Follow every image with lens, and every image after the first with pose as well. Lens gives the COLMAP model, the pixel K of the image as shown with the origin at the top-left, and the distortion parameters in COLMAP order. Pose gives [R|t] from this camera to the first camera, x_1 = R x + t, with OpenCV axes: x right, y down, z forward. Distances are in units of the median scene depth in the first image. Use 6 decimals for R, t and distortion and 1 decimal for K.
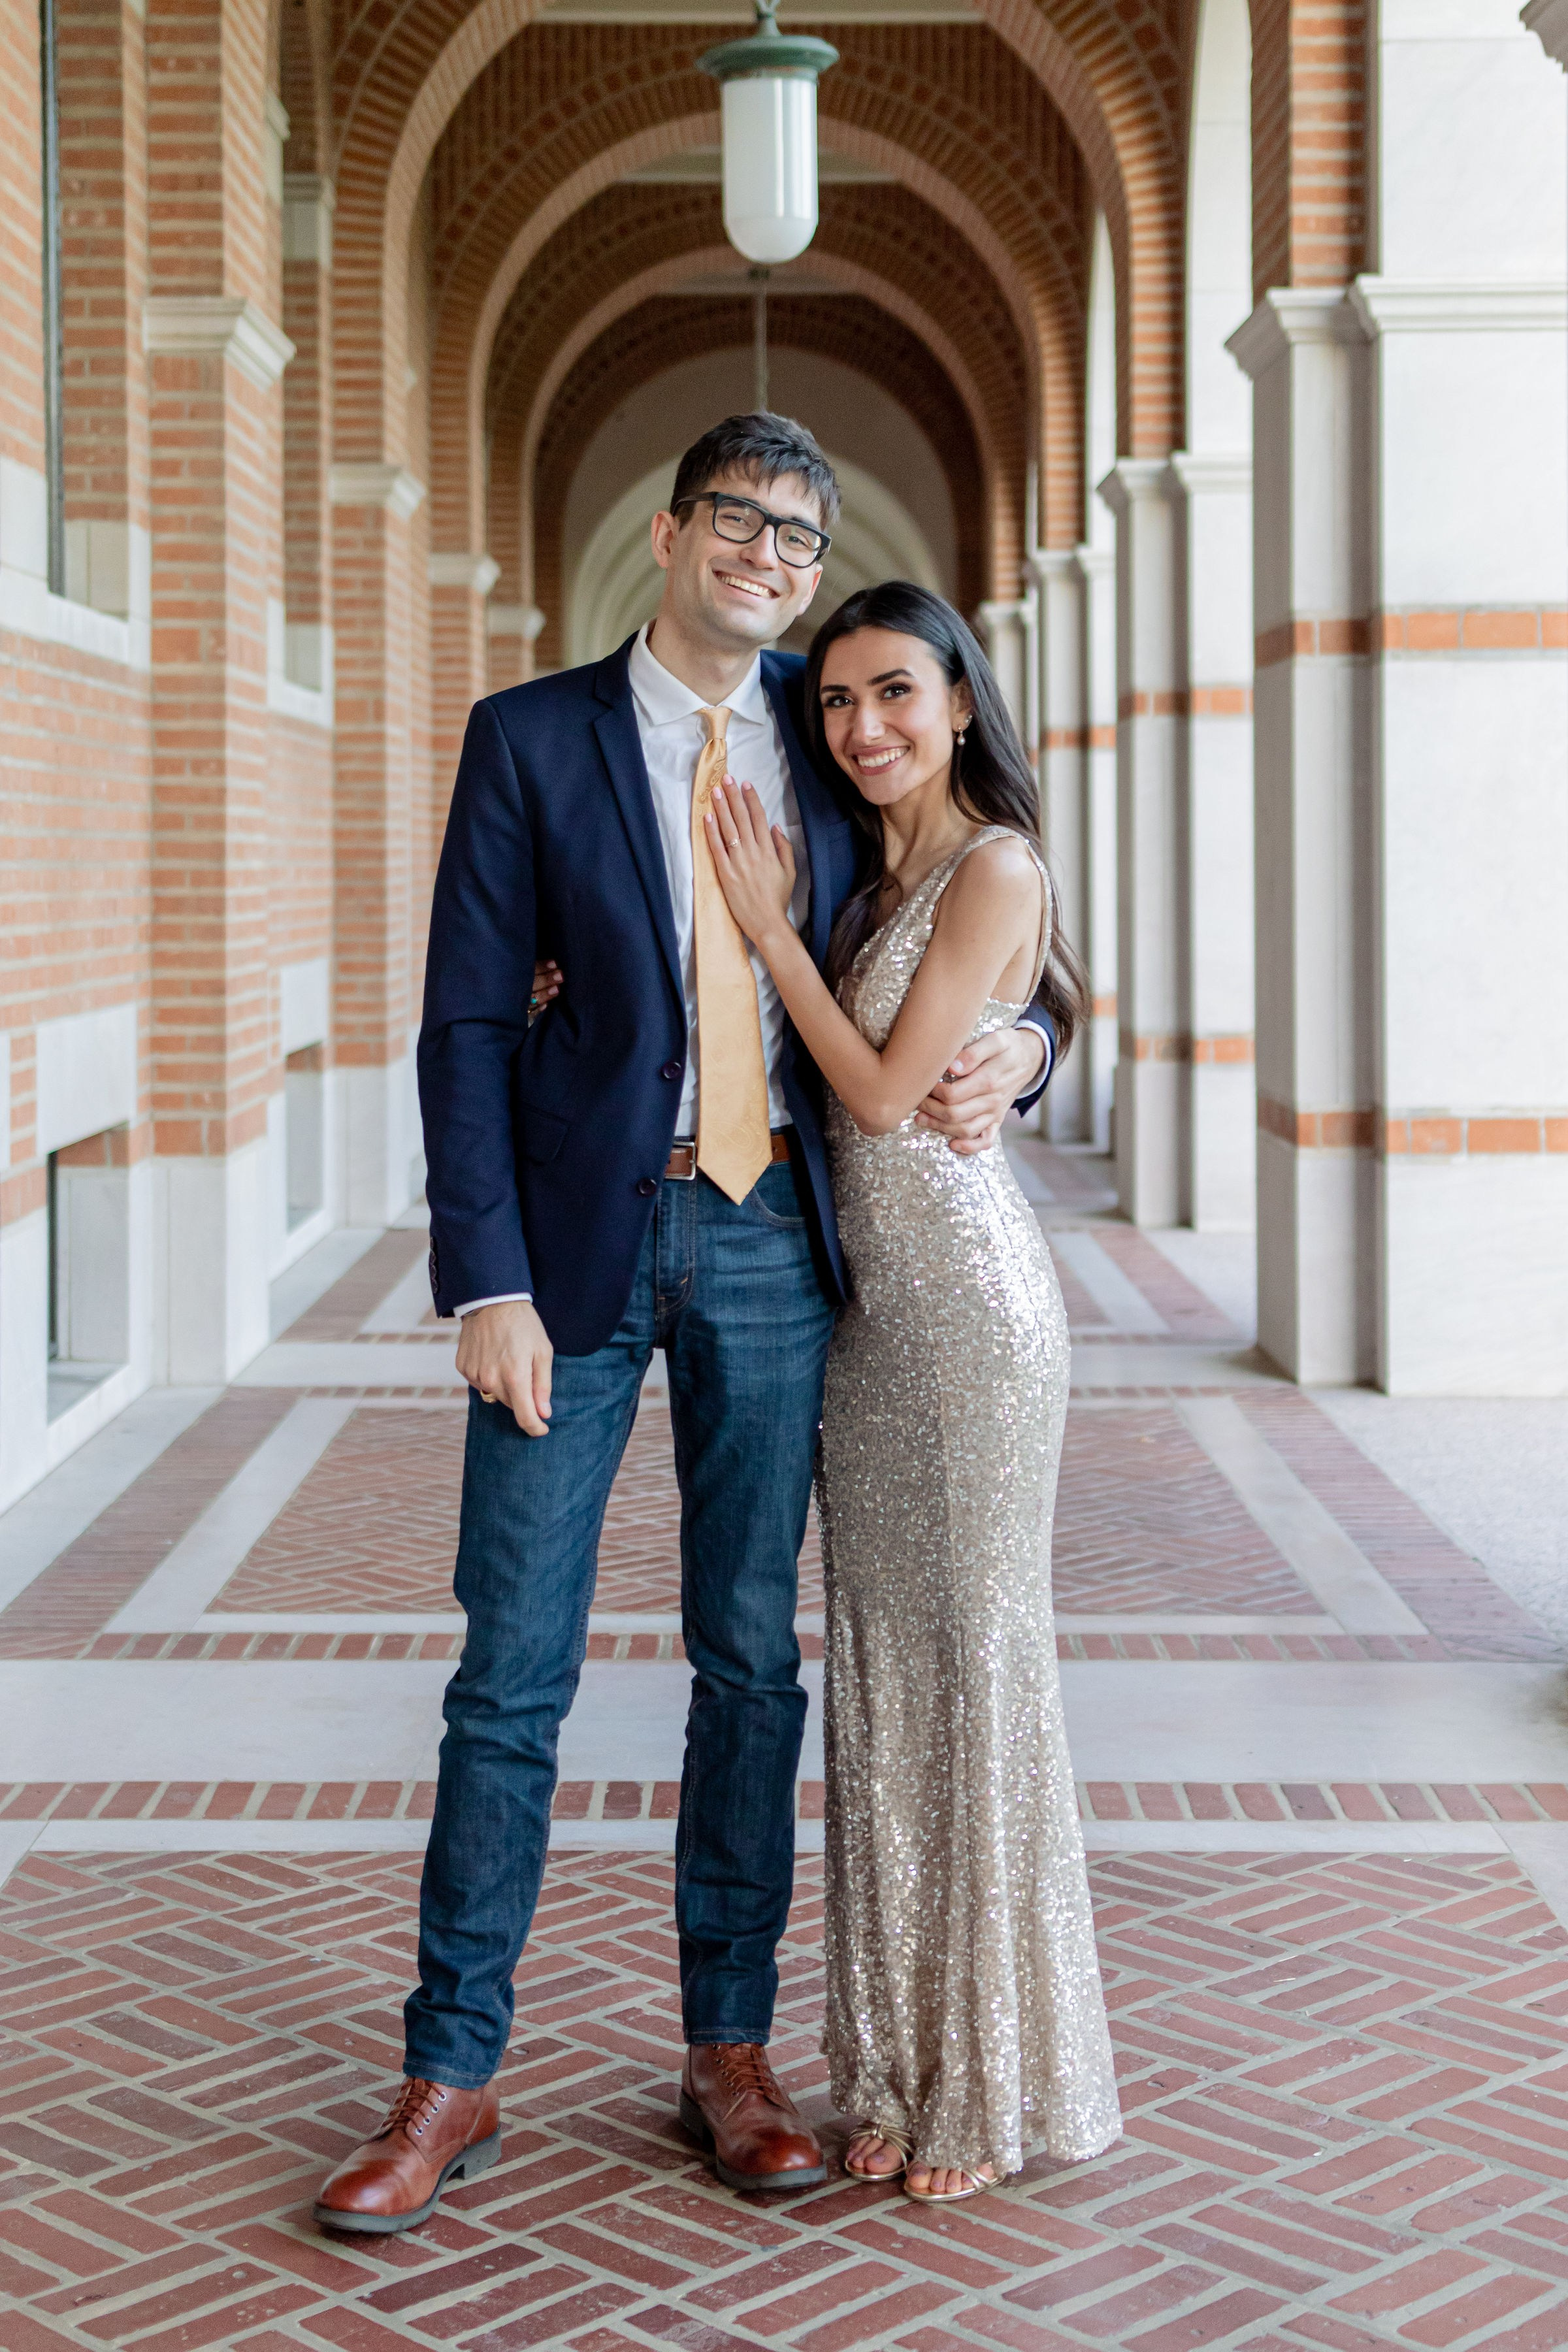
lens RADIAL K [[4240.2, 0, 784.0], [0, 4240.2, 1176.0], [0, 0, 1]] dist [-0.058071, 0.303272]
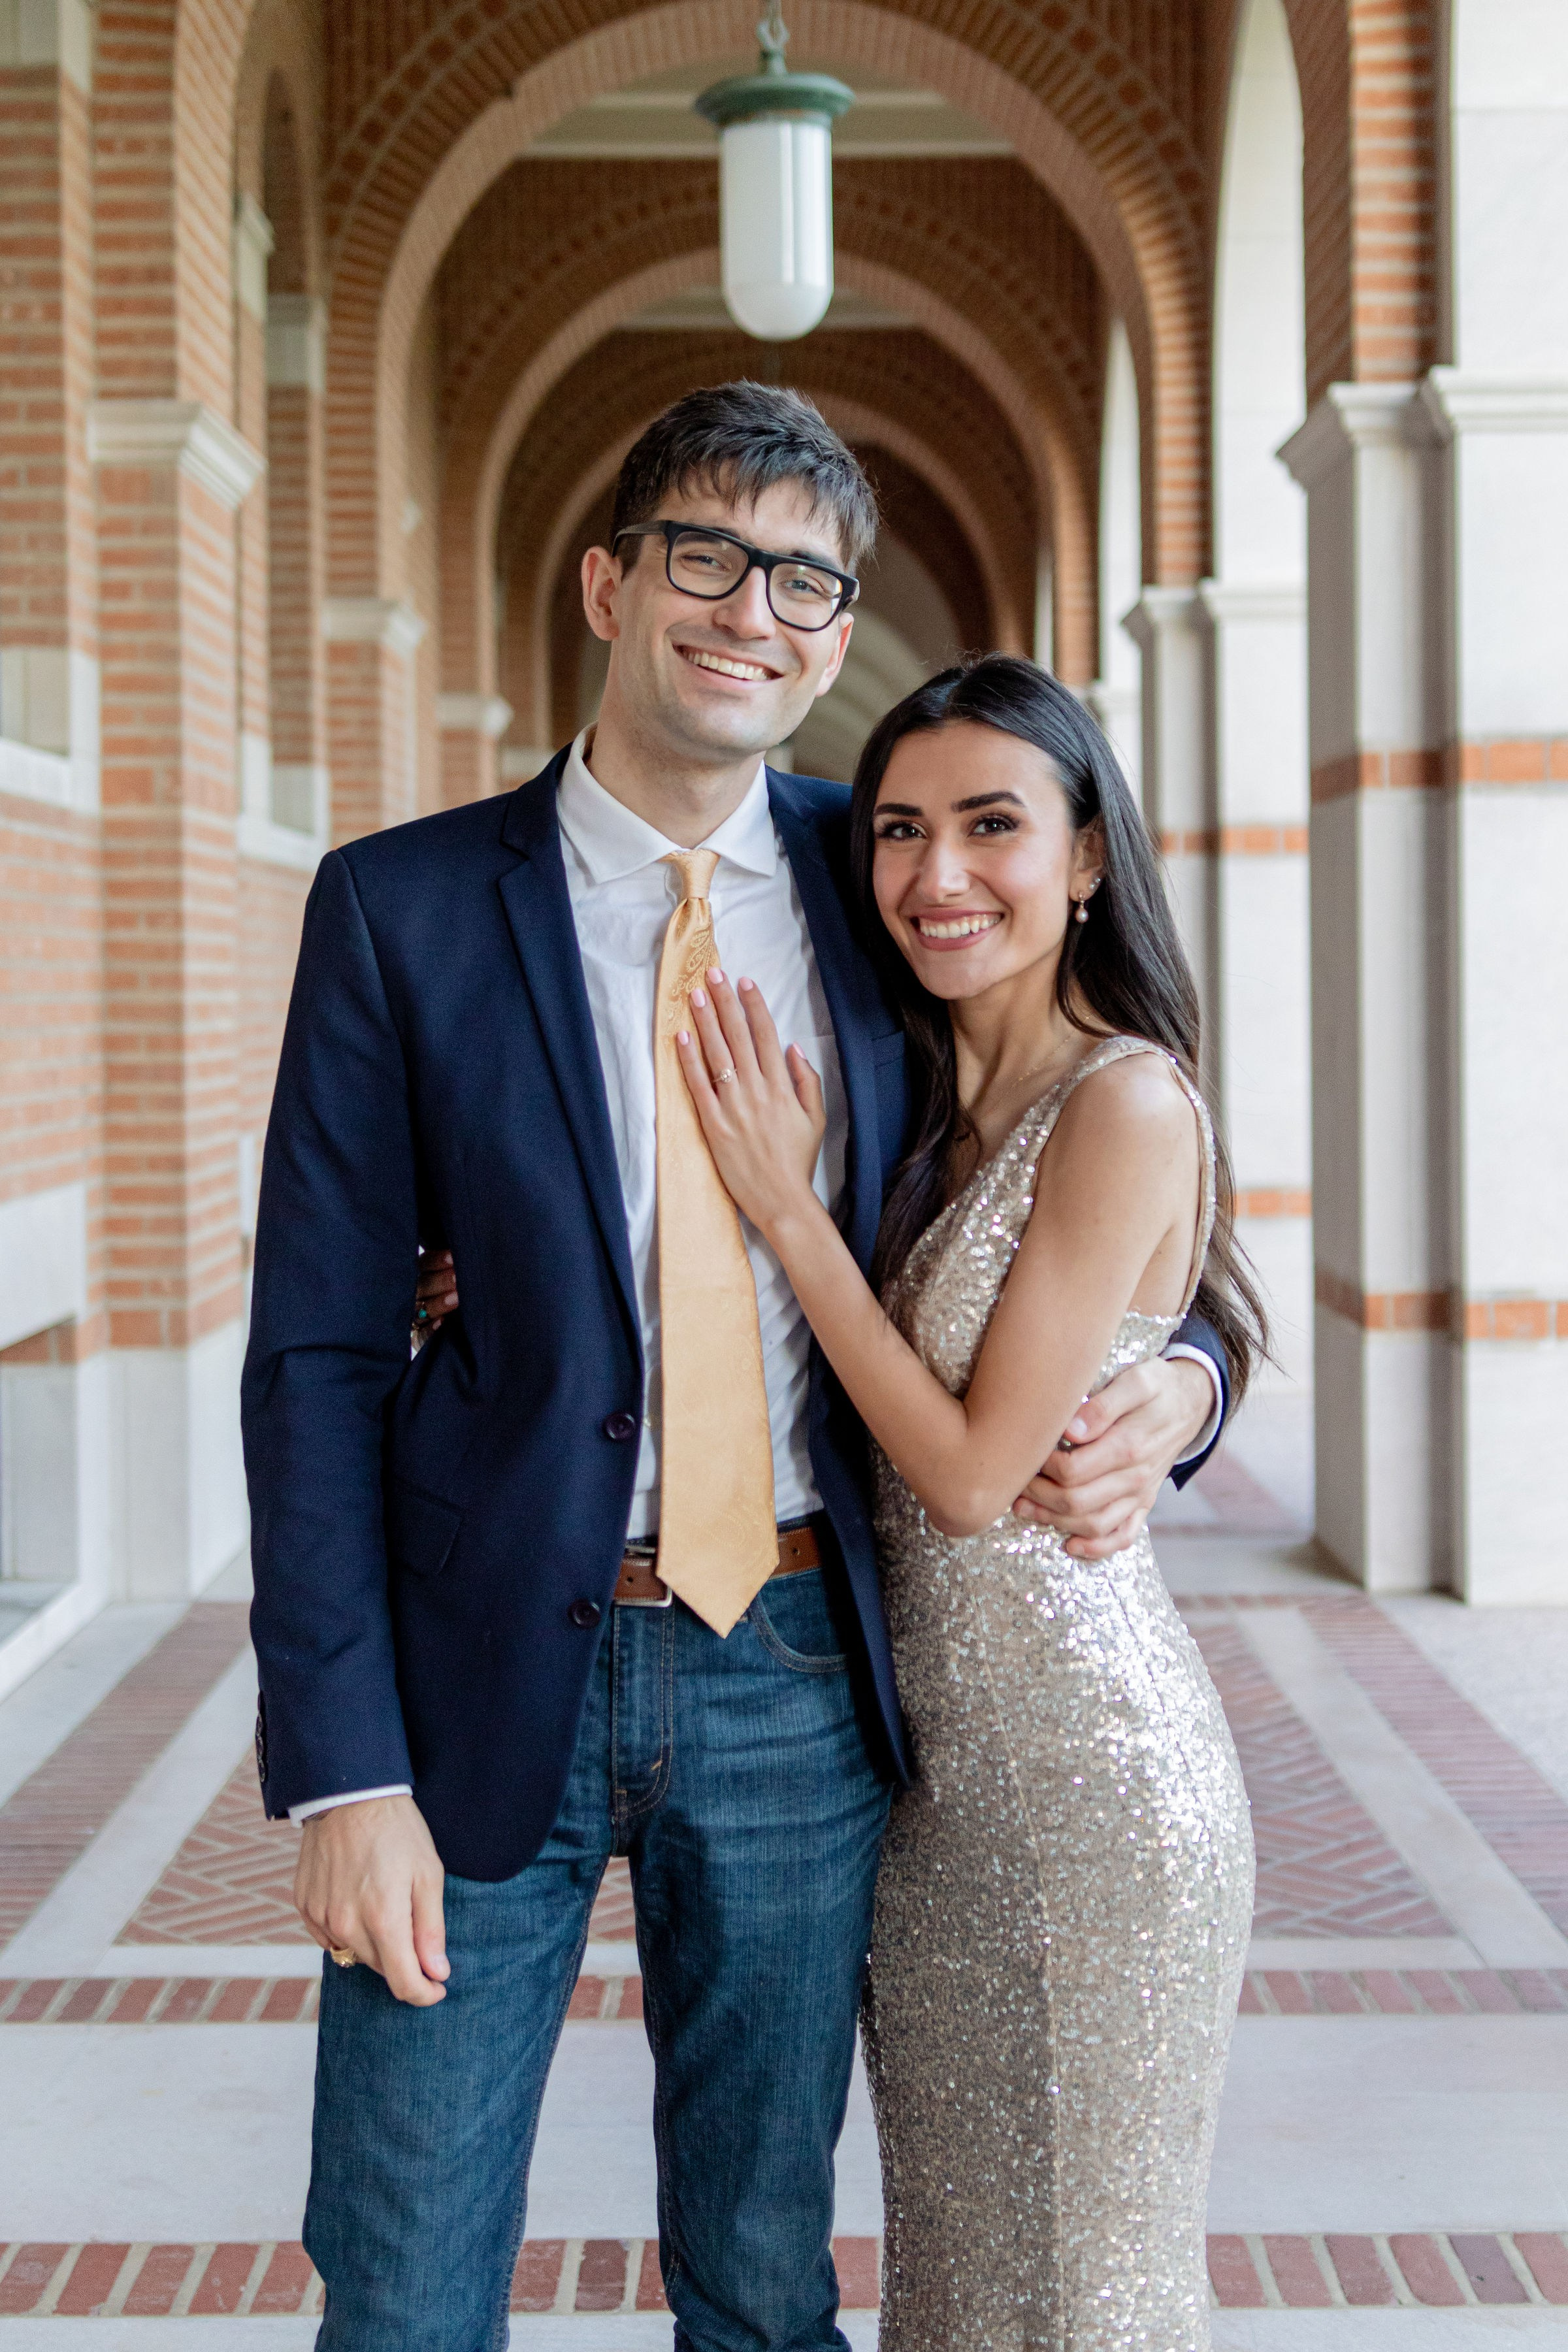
lens RADIAL K [[2920.1, 0, 784.0], [0, 2920.1, 1176.0], [0, 0, 1]] dist [-0.020392, -0.015820]
pose [[0.999978, -0.005702, -0.003408, -0.001561], [0.005716, 0.999974, 0.004319, -0.044424], [0.003383, -0.004338, 0.999985, 0.380610]]
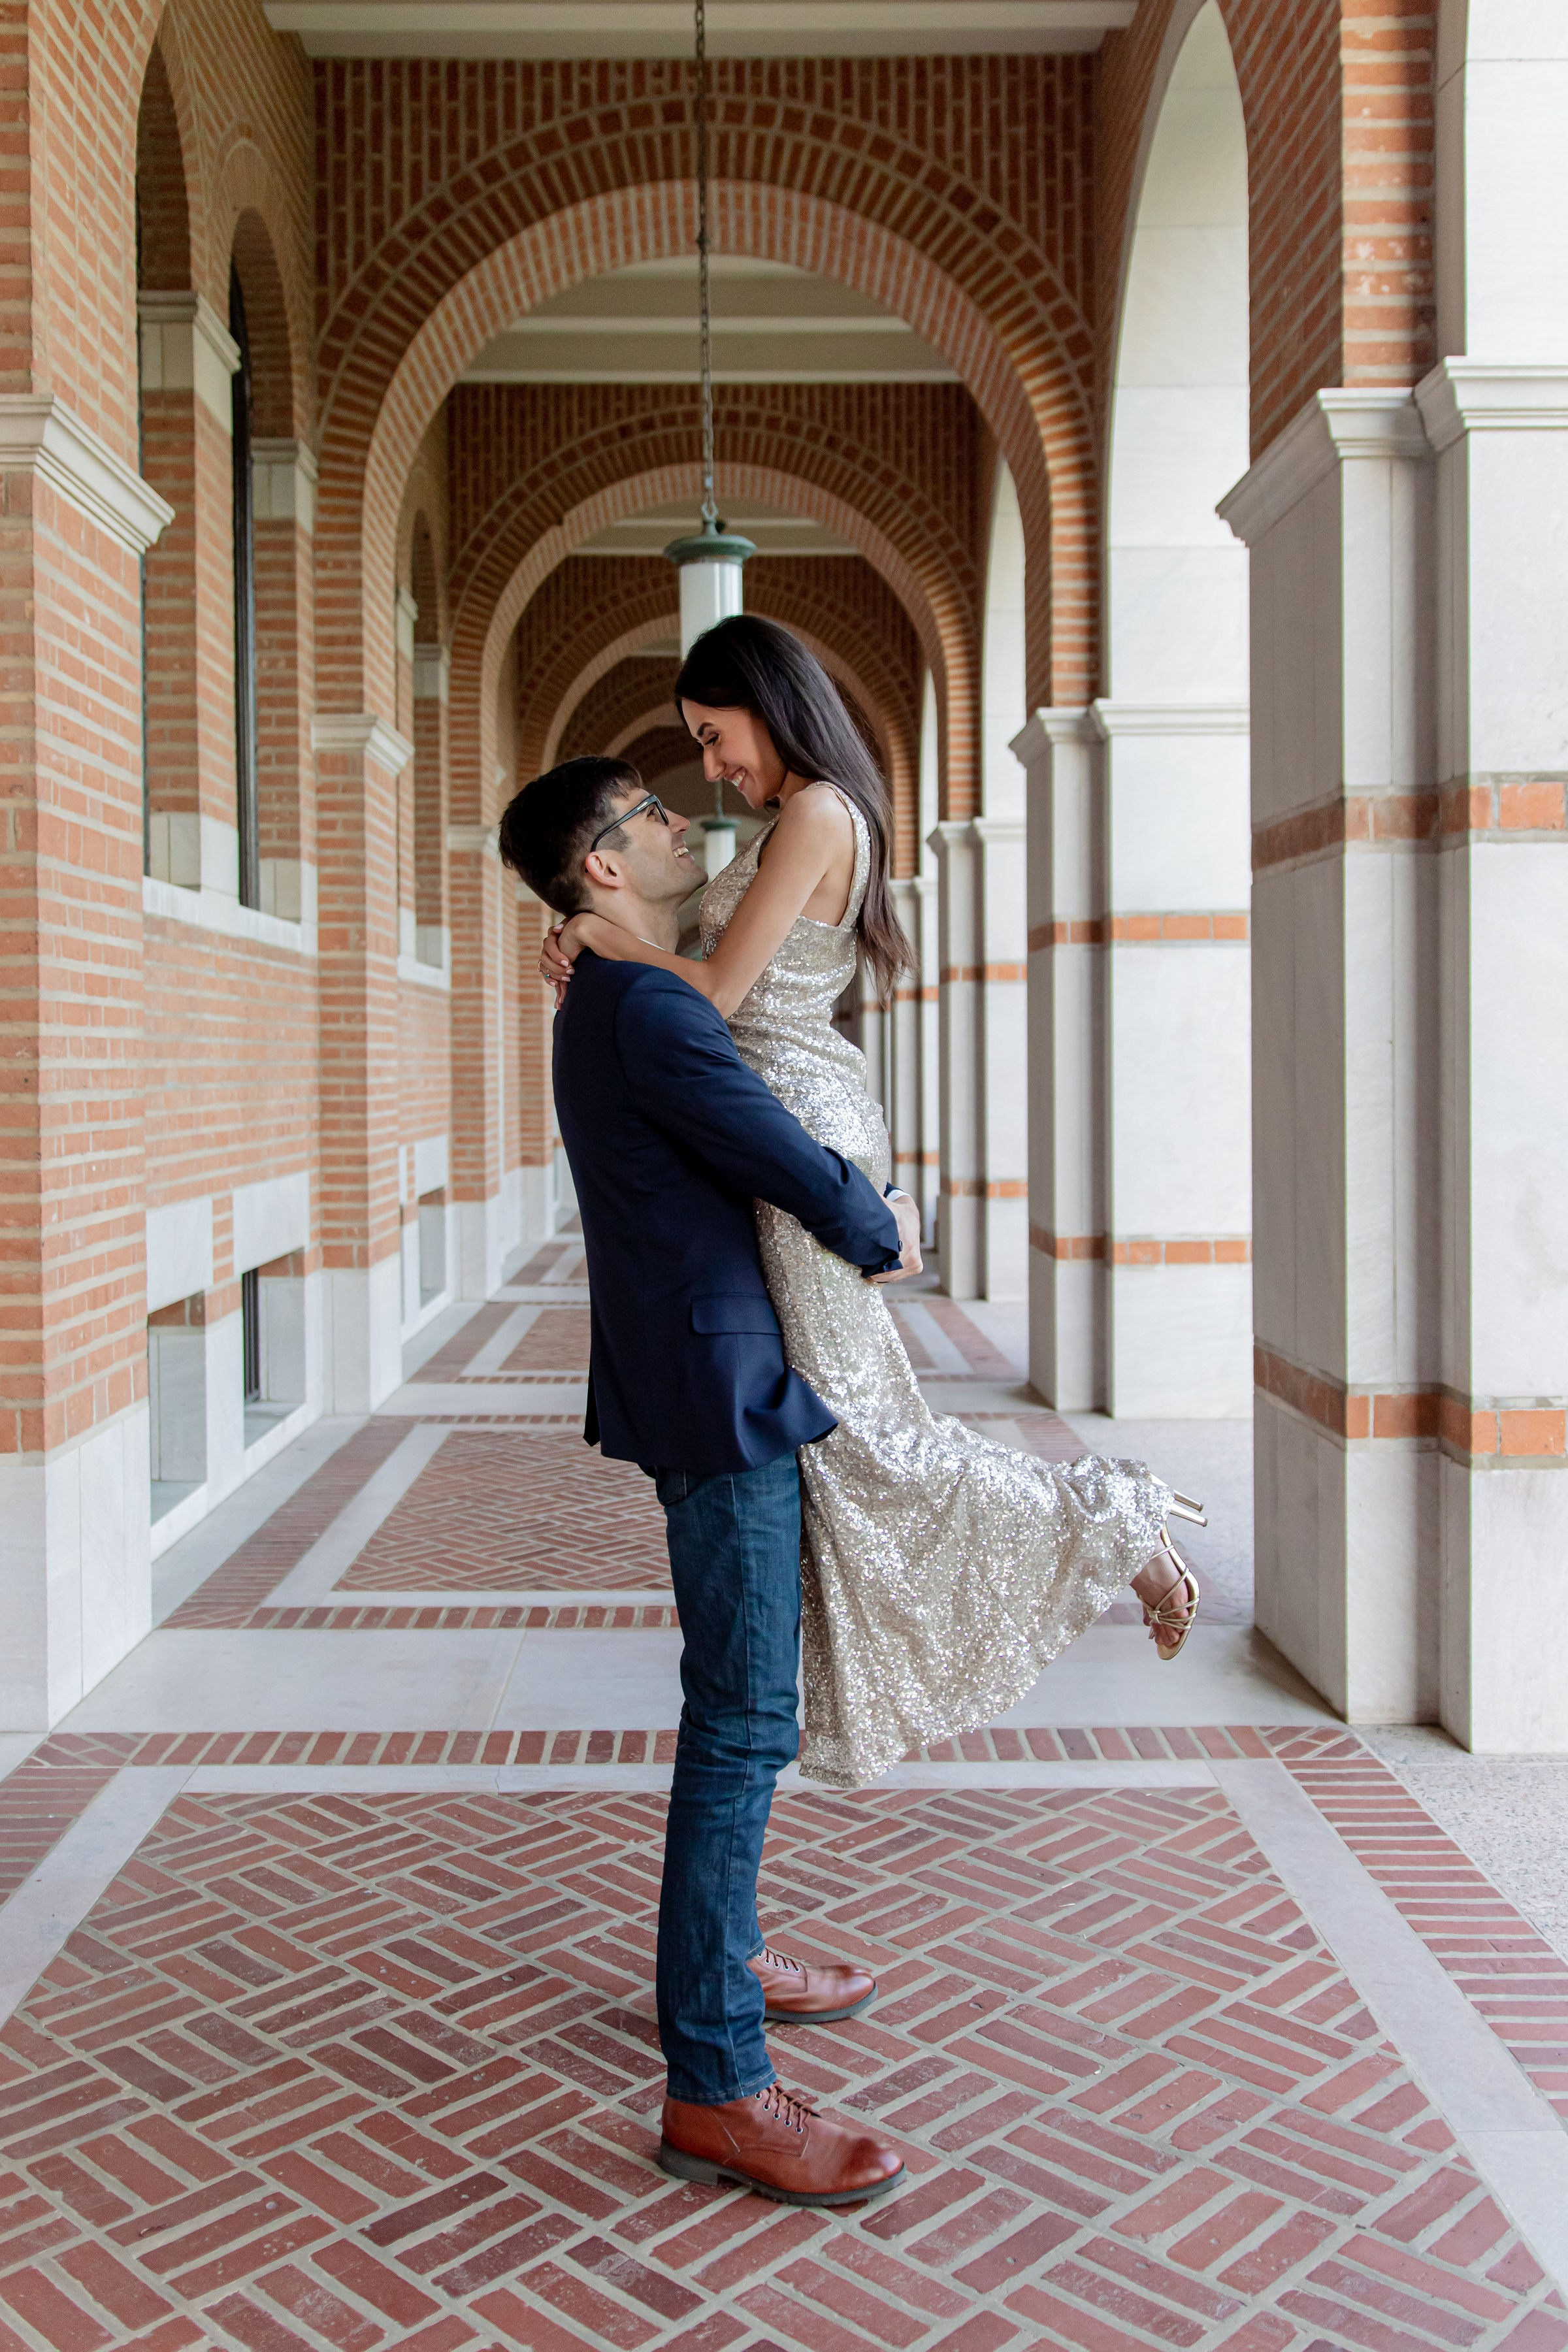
lens RADIAL K [[2047.2, 0, 781.7], [0, 2047.2, 1233.2], [0, 0, 1]] dist [-0.041816, 0.003075]
pose [[0.999982, -0.002909, 0.005180, 0.016438], [0.002808, 0.999805, 0.019546, -0.032353], [-0.005236, -0.019531, 0.999796, 0.251906]]
